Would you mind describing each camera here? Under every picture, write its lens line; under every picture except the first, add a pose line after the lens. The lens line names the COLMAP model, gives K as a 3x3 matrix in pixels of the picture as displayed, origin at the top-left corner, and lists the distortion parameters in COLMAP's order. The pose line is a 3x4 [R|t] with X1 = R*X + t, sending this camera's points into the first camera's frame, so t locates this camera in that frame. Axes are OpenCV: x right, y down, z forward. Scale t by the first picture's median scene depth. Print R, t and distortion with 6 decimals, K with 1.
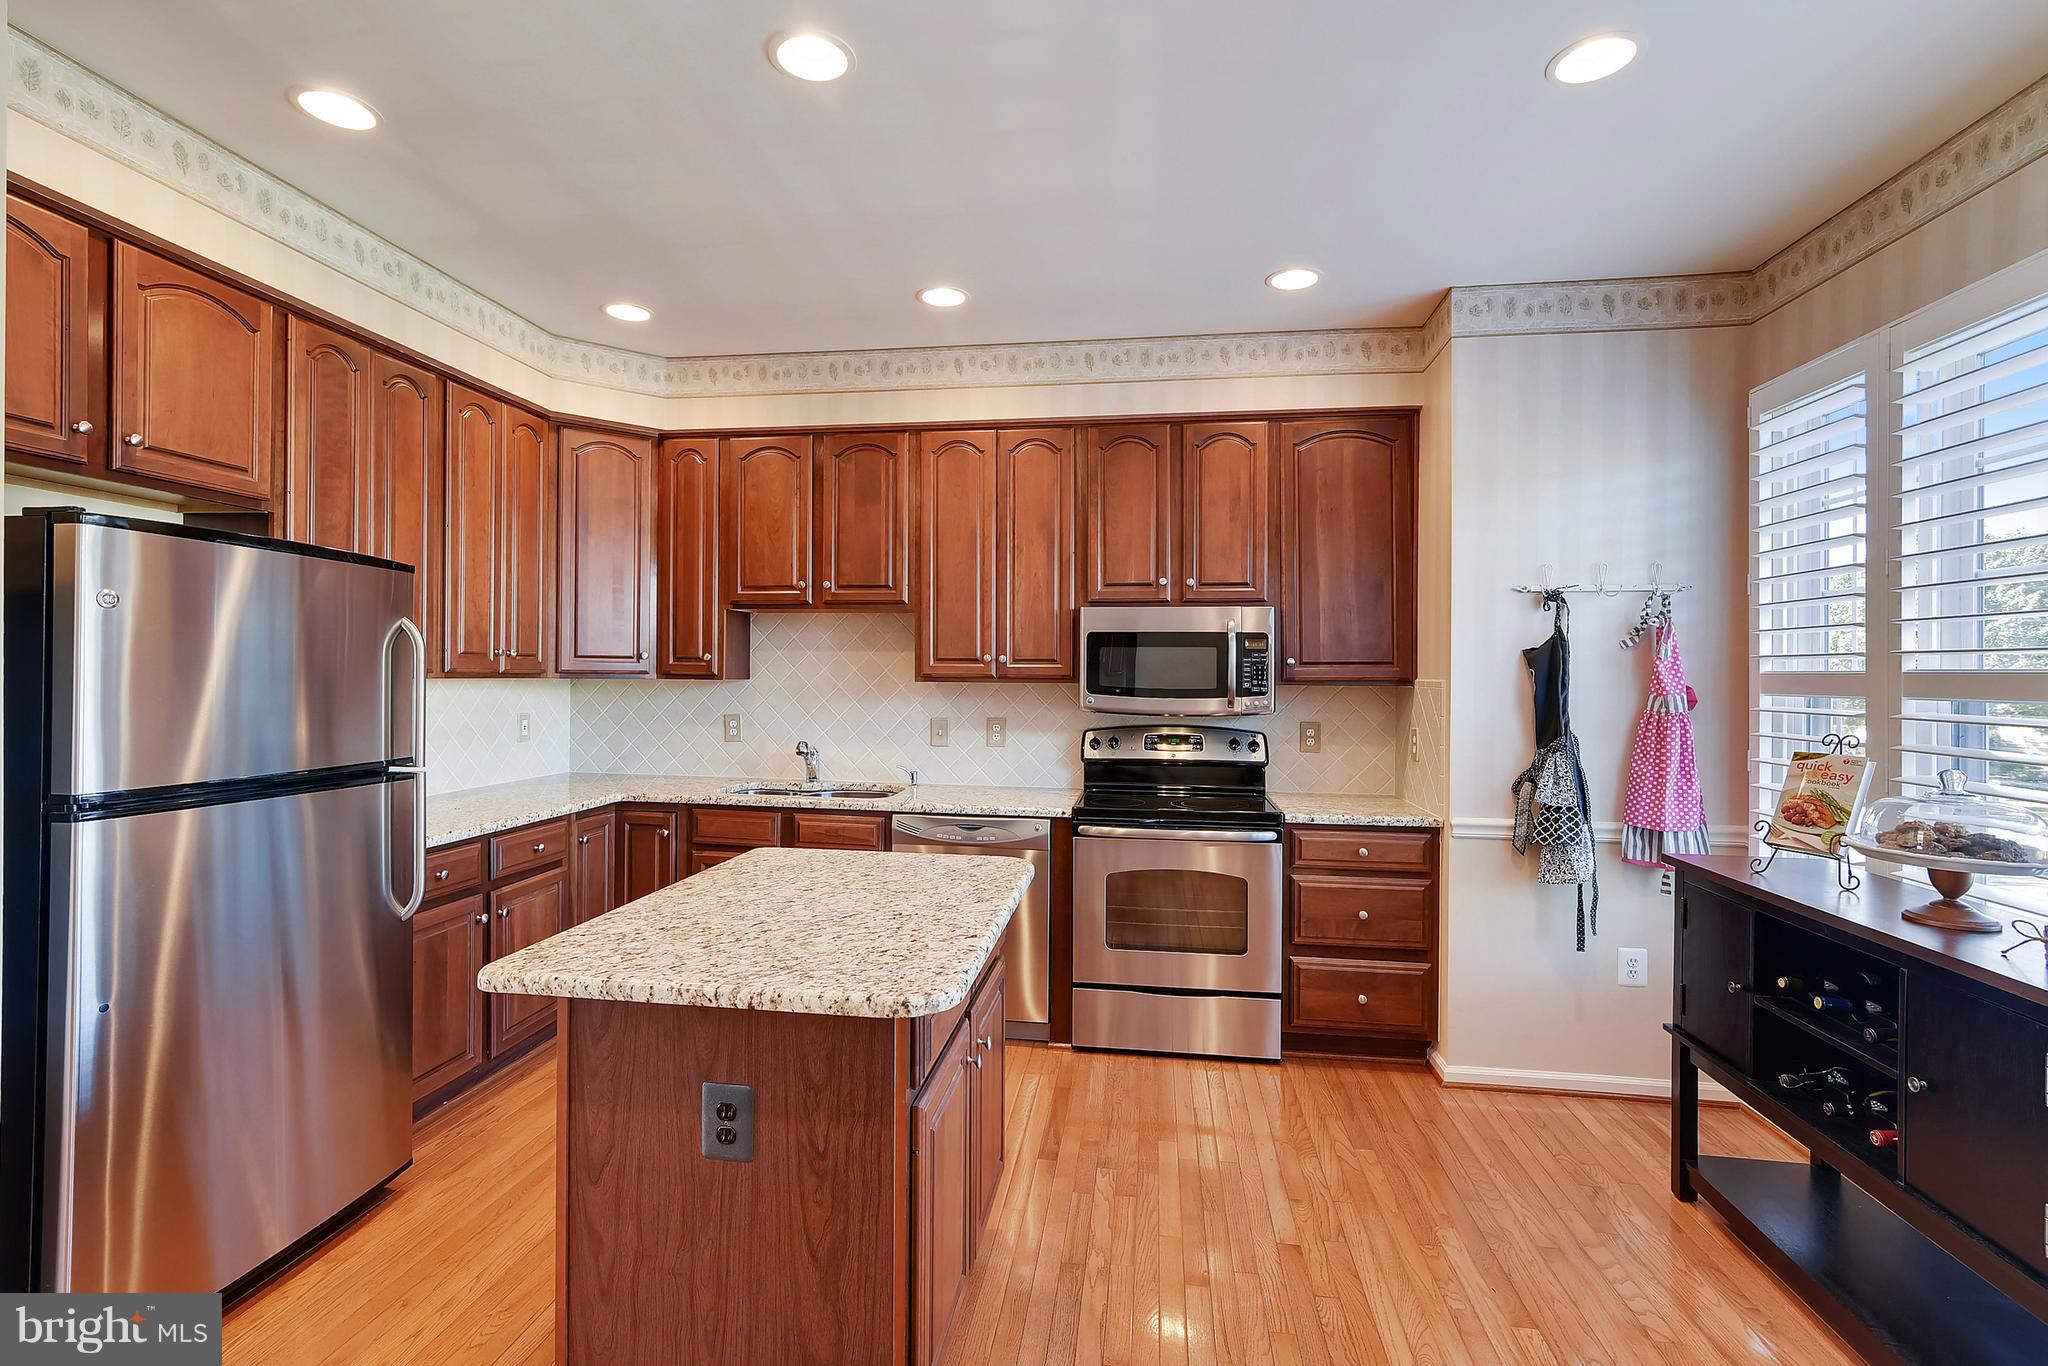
lens RADIAL K [[967.0, 0, 999.4], [0, 967.0, 668.6], [0, 0, 1]] dist [-0.014886, 0.002537]
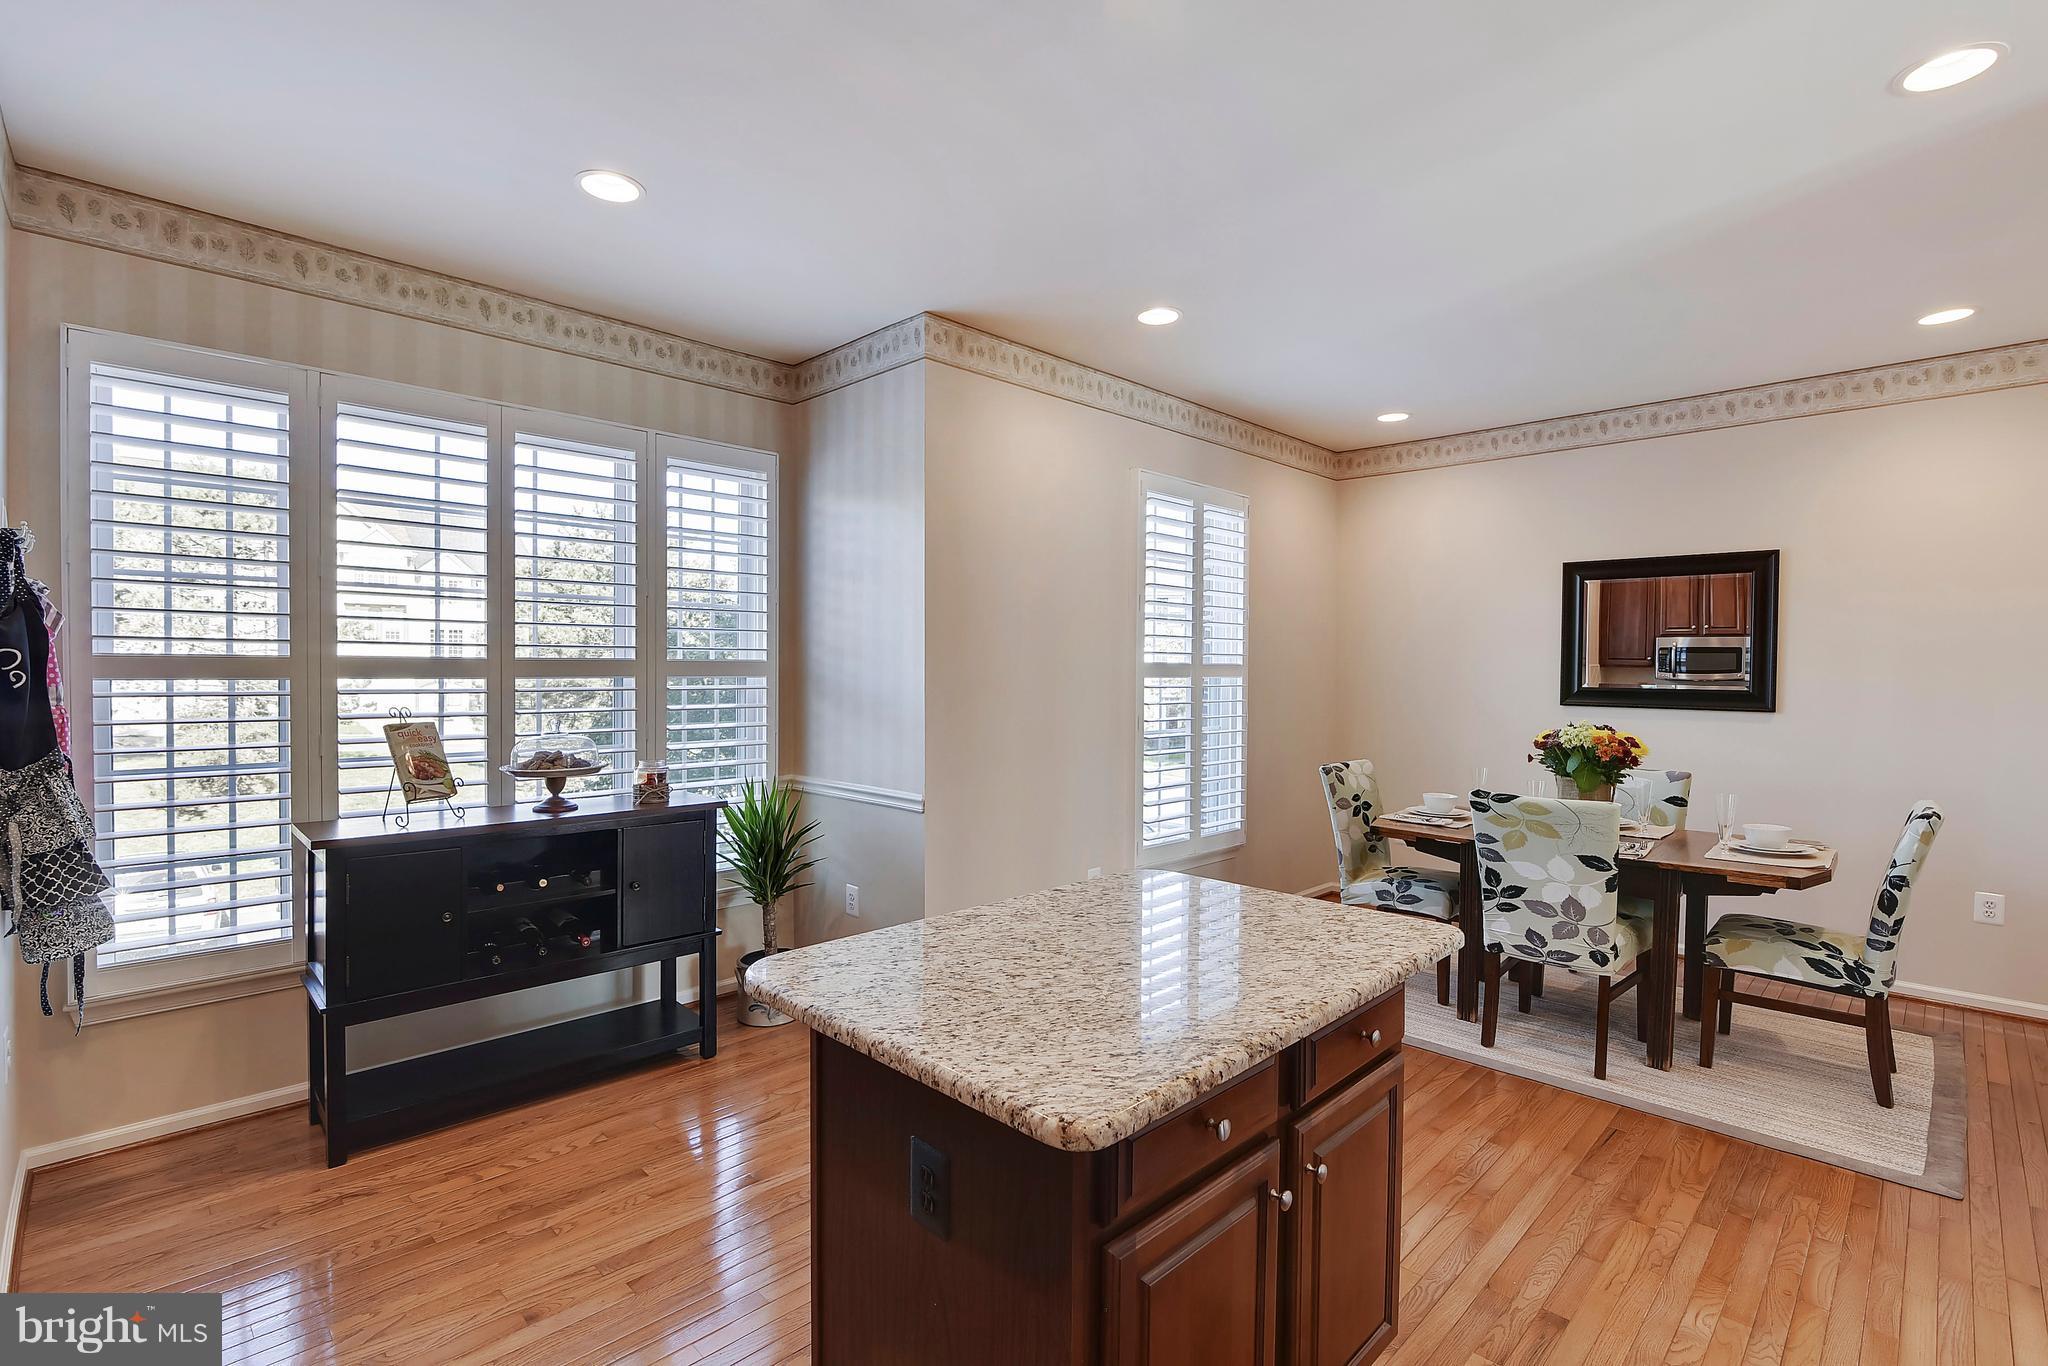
lens RADIAL K [[946.4, 0, 1012.1], [0, 946.4, 682.0], [0, 0, 1]] dist [0.000027, -0.005075]
pose [[-0.810662, -0.025748, 0.584948, -0.351814], [-0.019404, 0.999665, 0.017112, -0.001800], [-0.585193, 0.002522, -0.810890, 1.047307]]
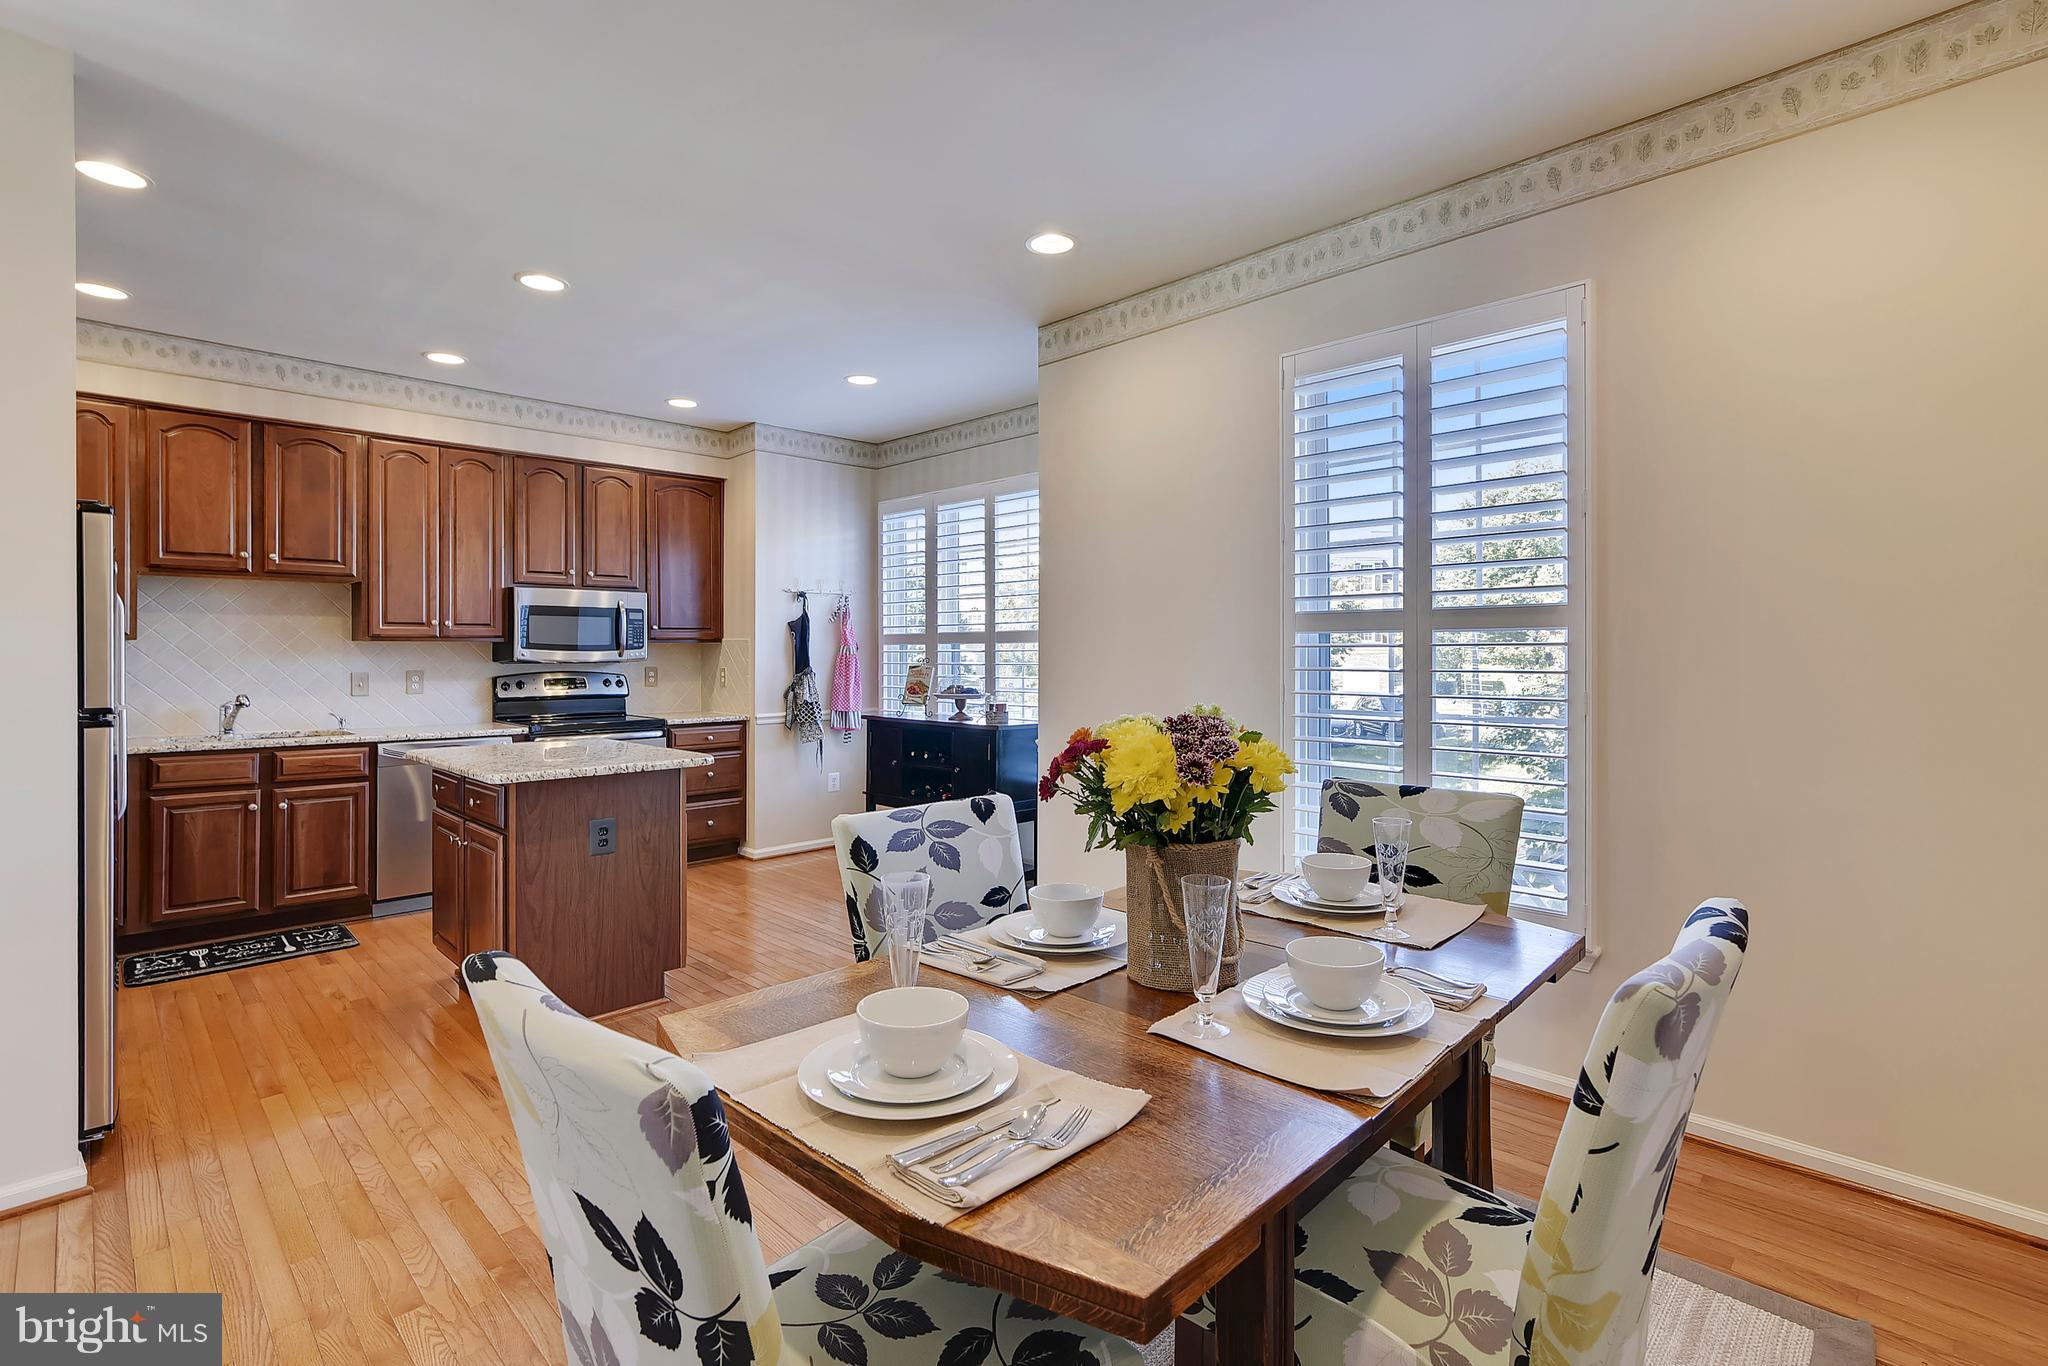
lens RADIAL K [[967.0, 0, 1035.9], [0, 967.0, 656.0], [0, 0, 1]] dist [-0.014886, 0.002537]
pose [[0.579885, -0.011993, 0.814610, -0.687997], [0.001921, 0.999909, 0.013353, 0.021372], [-0.814696, -0.006178, 0.579855, -0.478690]]
